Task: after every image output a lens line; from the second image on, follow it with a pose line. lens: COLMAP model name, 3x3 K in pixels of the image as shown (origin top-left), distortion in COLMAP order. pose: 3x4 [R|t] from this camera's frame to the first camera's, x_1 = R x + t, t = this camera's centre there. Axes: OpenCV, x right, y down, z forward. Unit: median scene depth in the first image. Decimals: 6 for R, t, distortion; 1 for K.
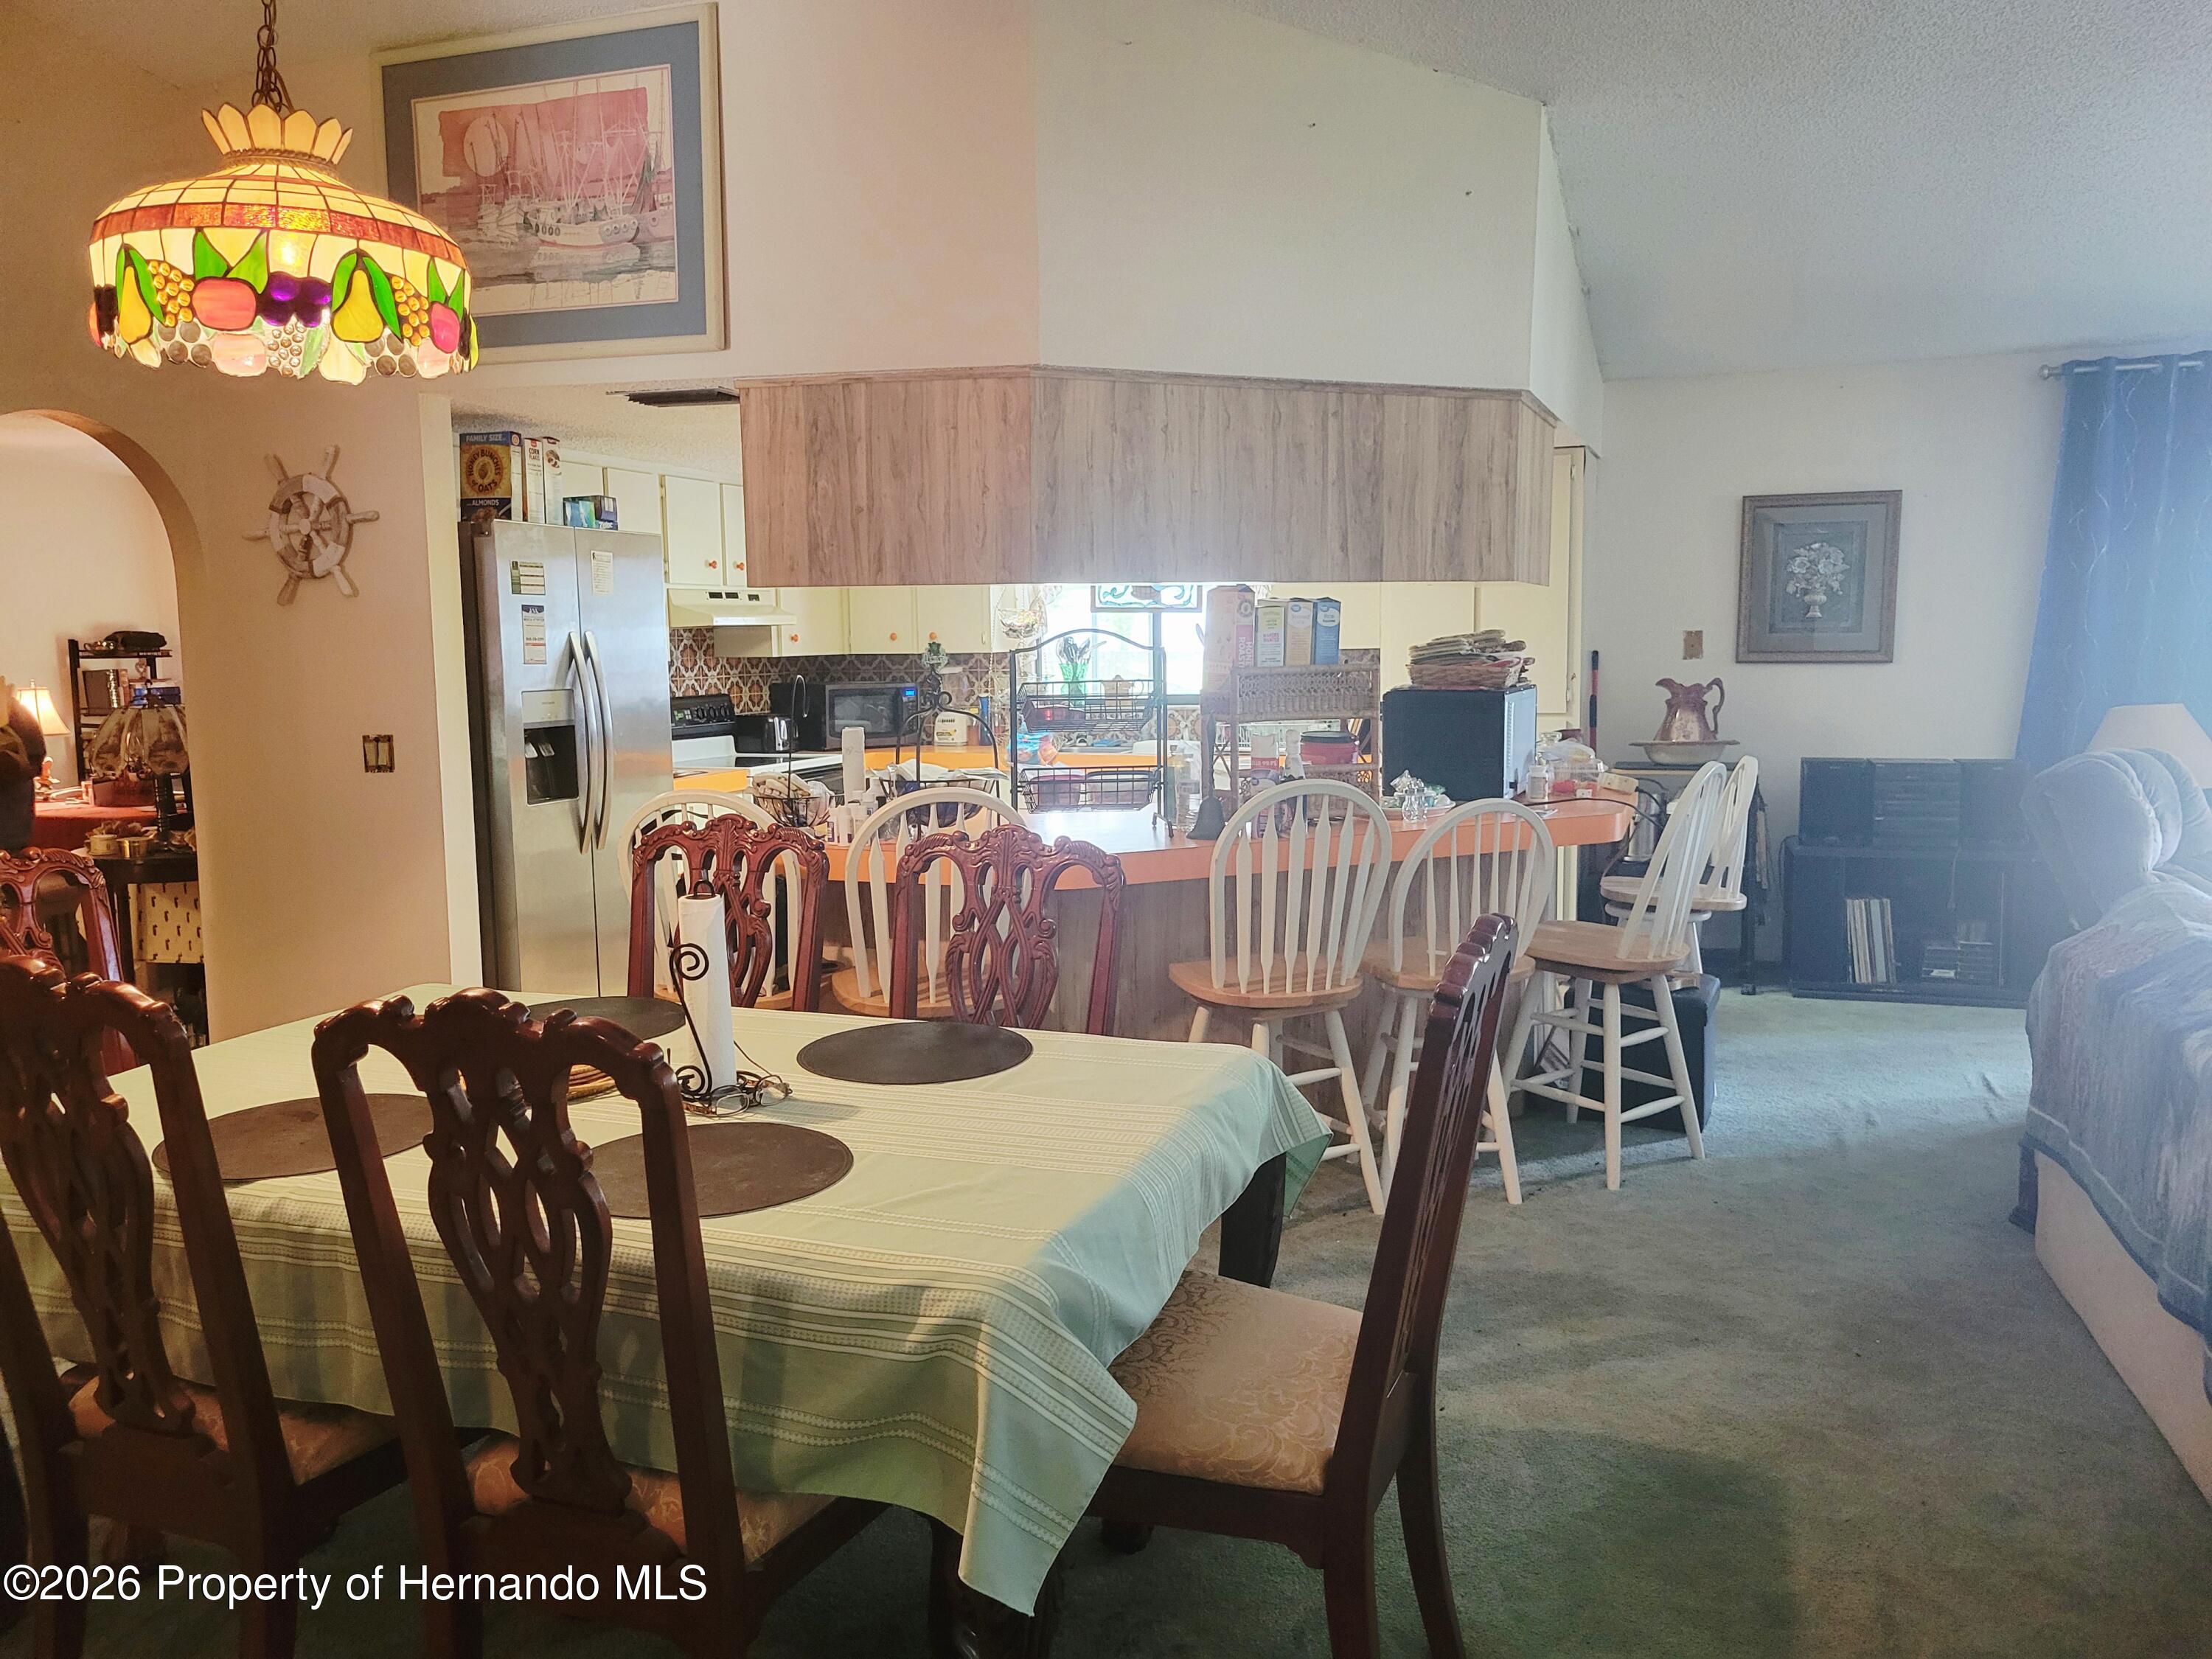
lens RADIAL K [[1721.4, 0, 1099.8], [0, 1721.4, 861.8], [0, 0, 1]] dist [0.063447, -0.038107]
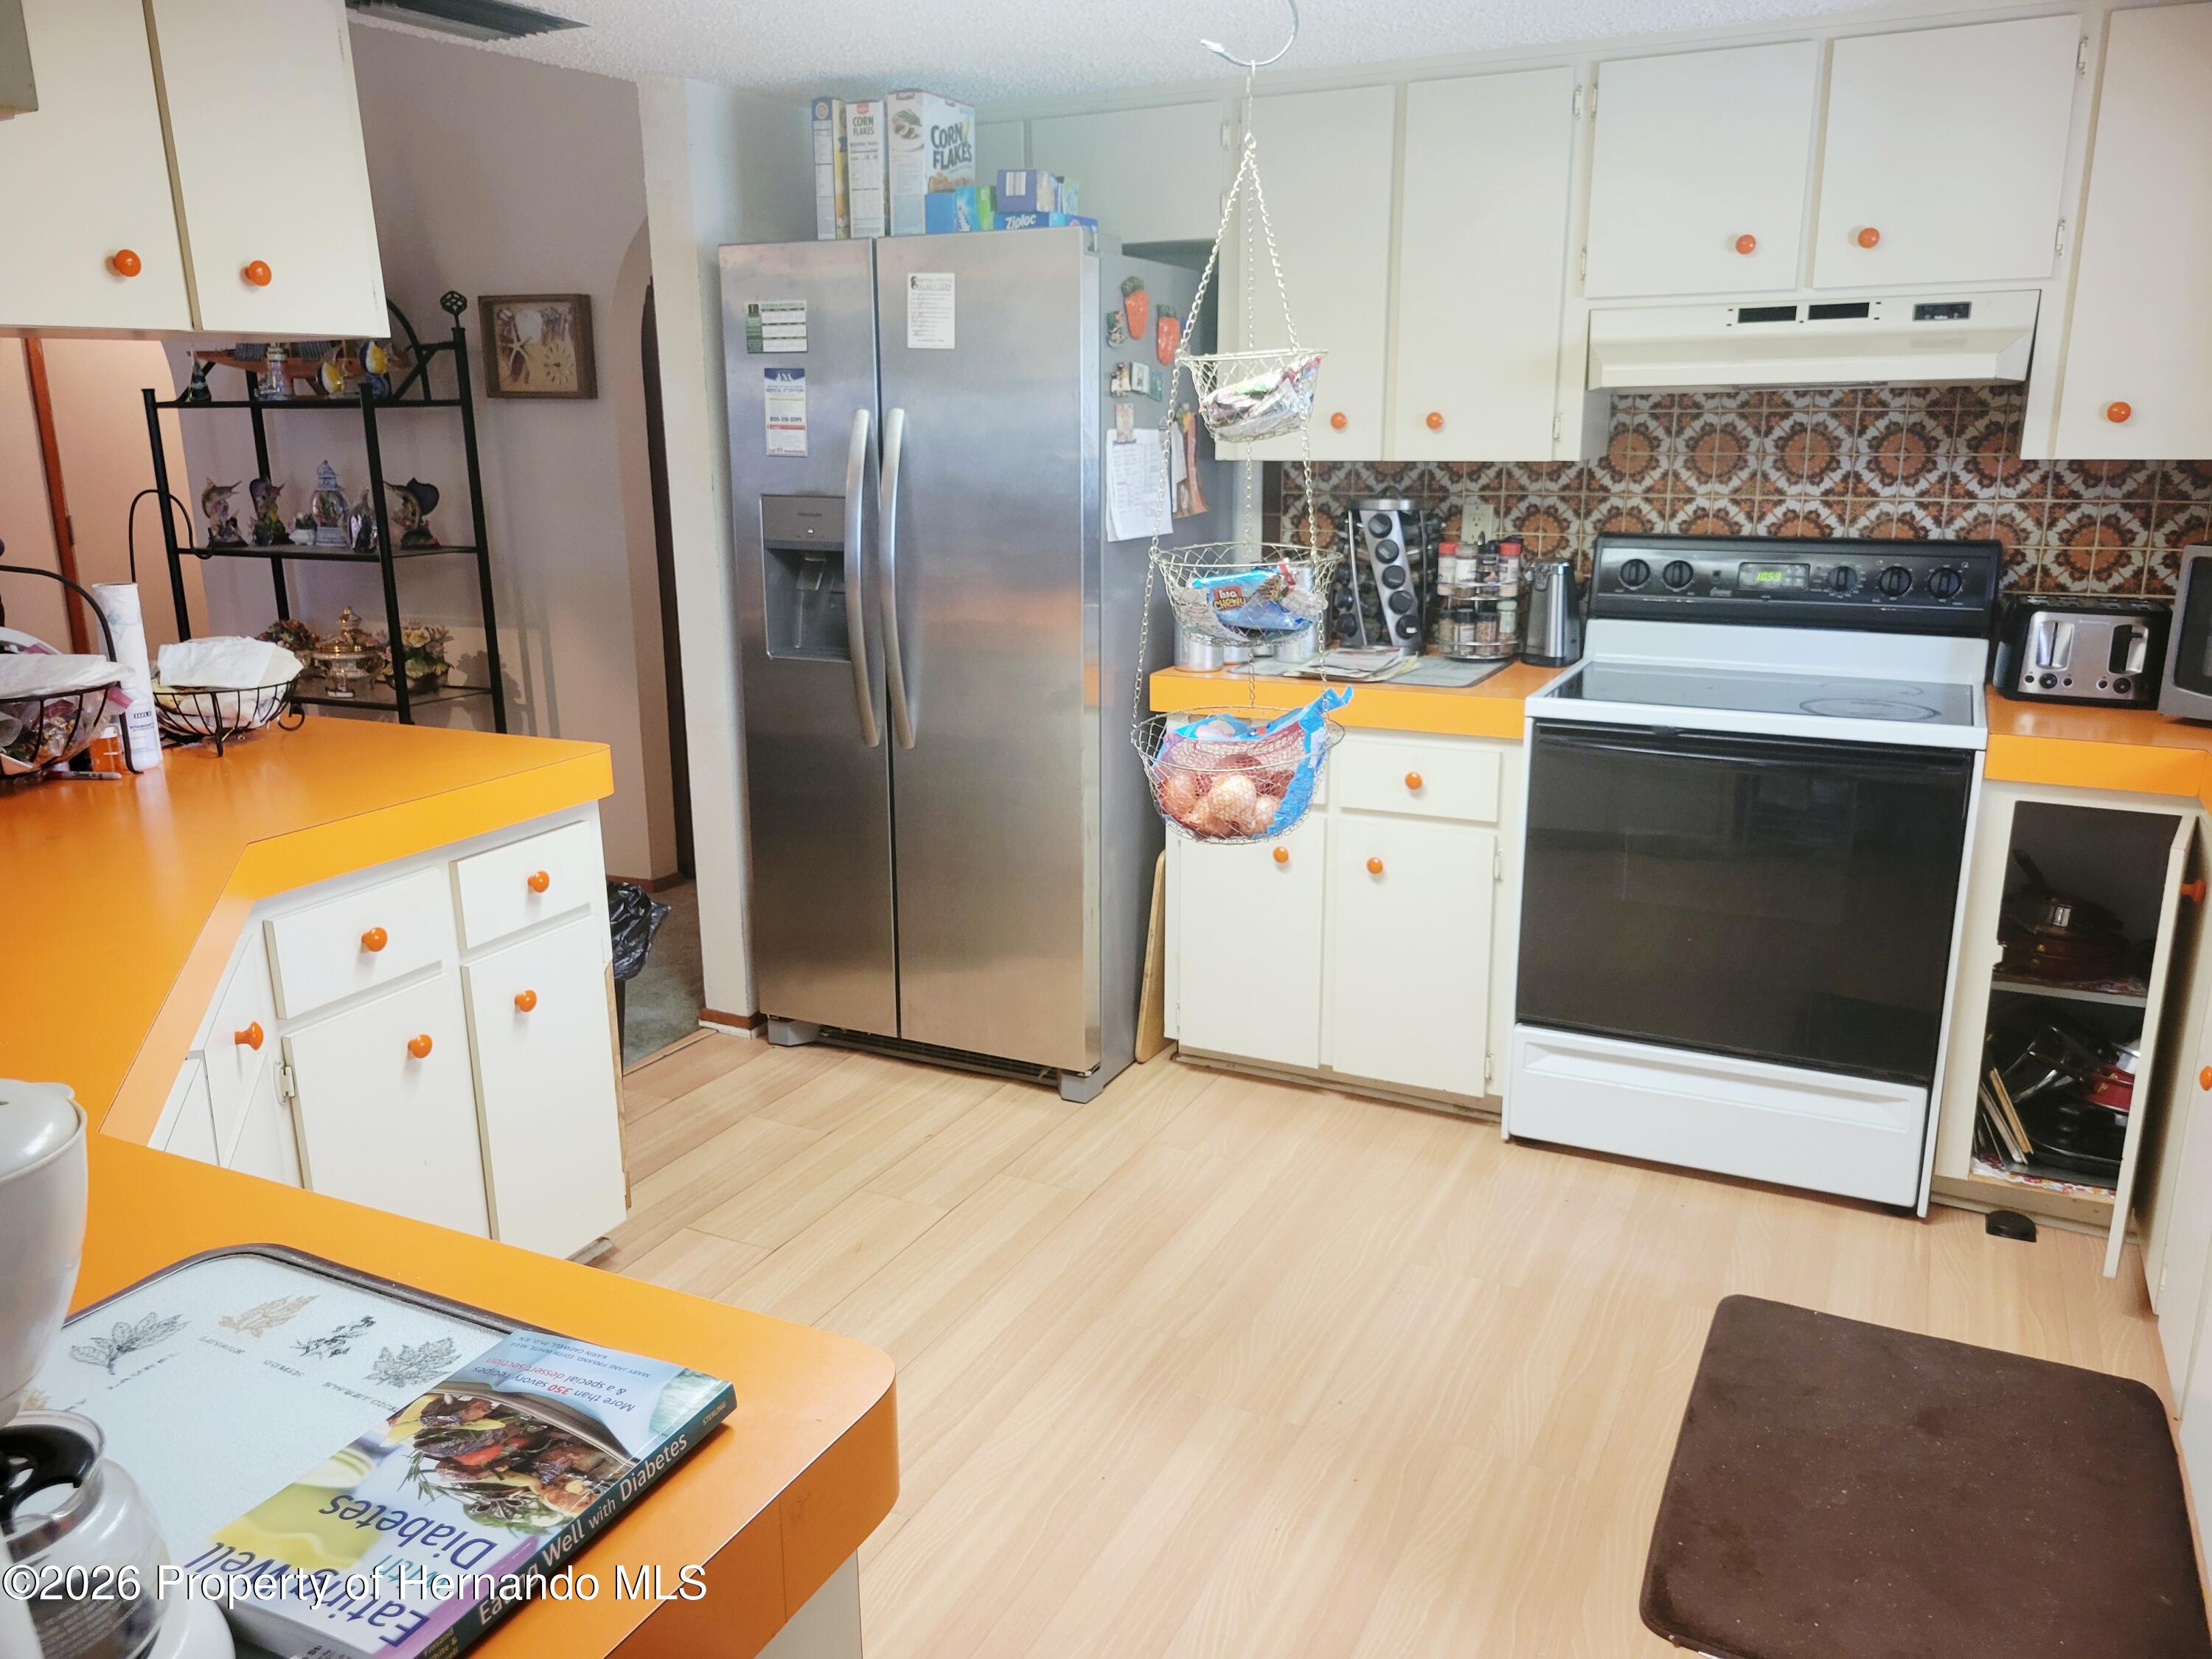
lens RADIAL K [[1721.4, 0, 1099.8], [0, 1721.4, 861.8], [0, 0, 1]] dist [0.063447, -0.038107]
pose [[-0.129607, 0.264198, -0.955720, 0.258439], [-0.123157, 0.952097, 0.279898, -0.118795], [0.983887, 0.153981, -0.090861, 0.853679]]
